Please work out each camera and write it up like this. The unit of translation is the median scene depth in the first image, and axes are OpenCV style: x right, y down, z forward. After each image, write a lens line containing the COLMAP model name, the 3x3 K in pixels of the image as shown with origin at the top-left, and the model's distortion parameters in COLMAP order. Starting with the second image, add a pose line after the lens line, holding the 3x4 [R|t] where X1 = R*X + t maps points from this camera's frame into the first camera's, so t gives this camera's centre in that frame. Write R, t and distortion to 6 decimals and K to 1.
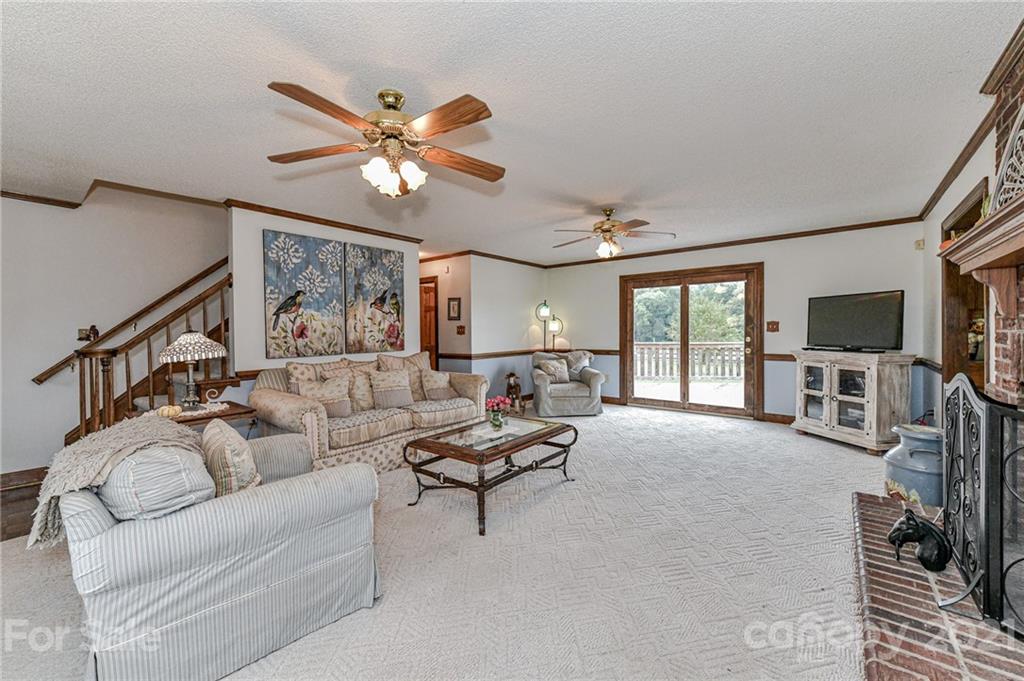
lens RADIAL K [[400.0, 0, 512.2], [0, 400.0, 334.0], [0, 0, 1]] dist [-0.001235, 0.000495]
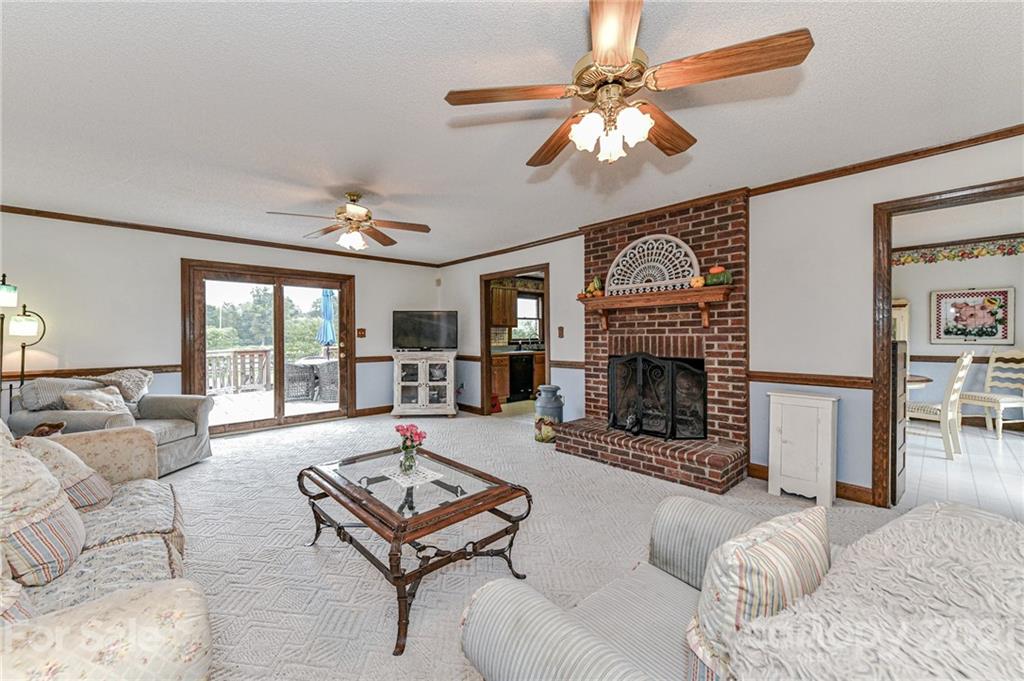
lens RADIAL K [[400.0, 0, 507.0], [0, 400.0, 339.3], [0, 0, 1]] dist [-0.001235, 0.000495]
pose [[0.141335, -0.005182, 0.989948, -0.413198], [0.010134, 0.999941, 0.003788, -0.000453], [-0.989910, 0.009497, 0.141379, 0.409387]]
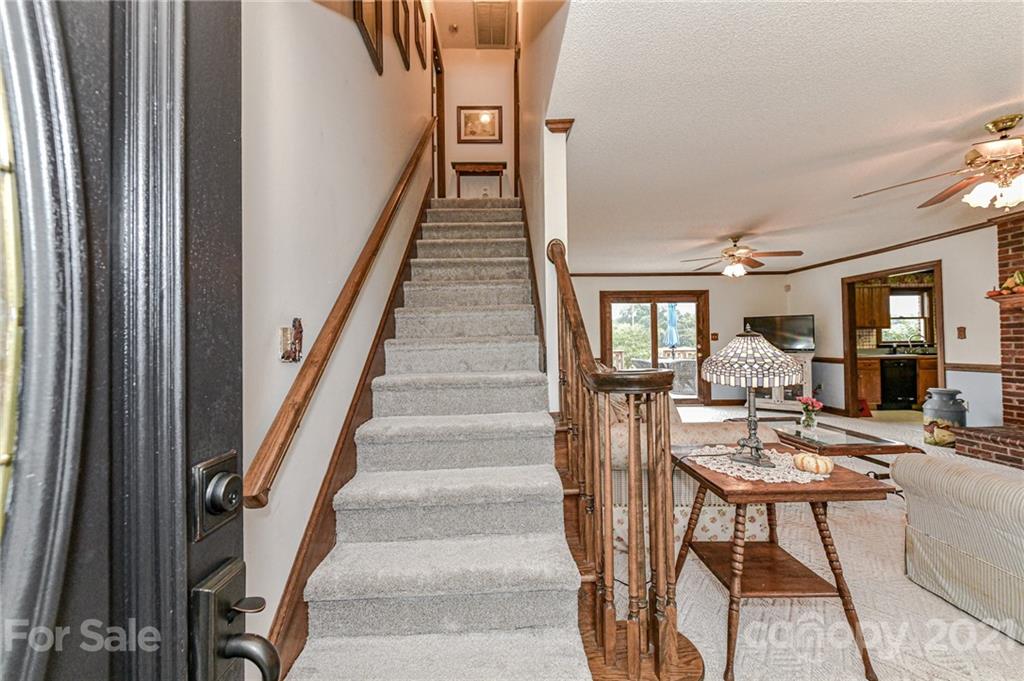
lens RADIAL K [[400.0, 0, 509.4], [0, 400.0, 337.3], [0, 0, 1]] dist [-0.001235, 0.000495]
pose [[0.758353, 0.004767, 0.651827, -0.766431], [0.012152, 0.999696, -0.021449, 0.004058], [-0.651731, 0.024187, 0.758065, 0.399235]]
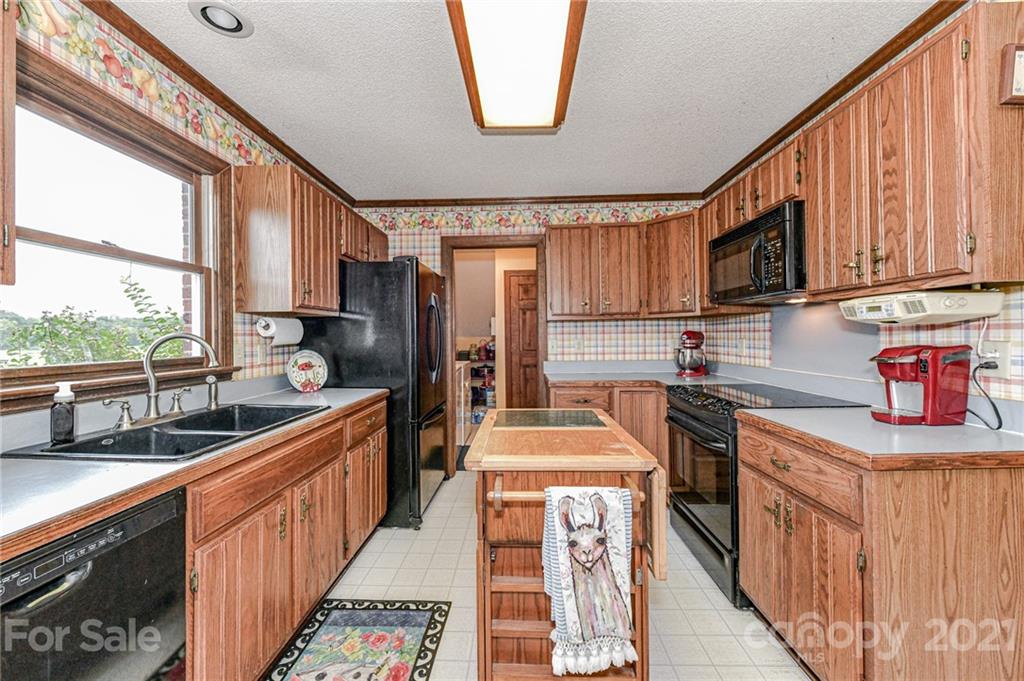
lens RADIAL K [[400.0, 0, 518.5], [0, 400.0, 338.6], [0, 0, 1]] dist [-0.001235, 0.000495]
pose [[-0.580354, 0.011449, 0.814284, 0.775164], [0.020588, 0.999788, 0.000616, -0.010454], [-0.814104, 0.017122, -0.580466, 0.489197]]
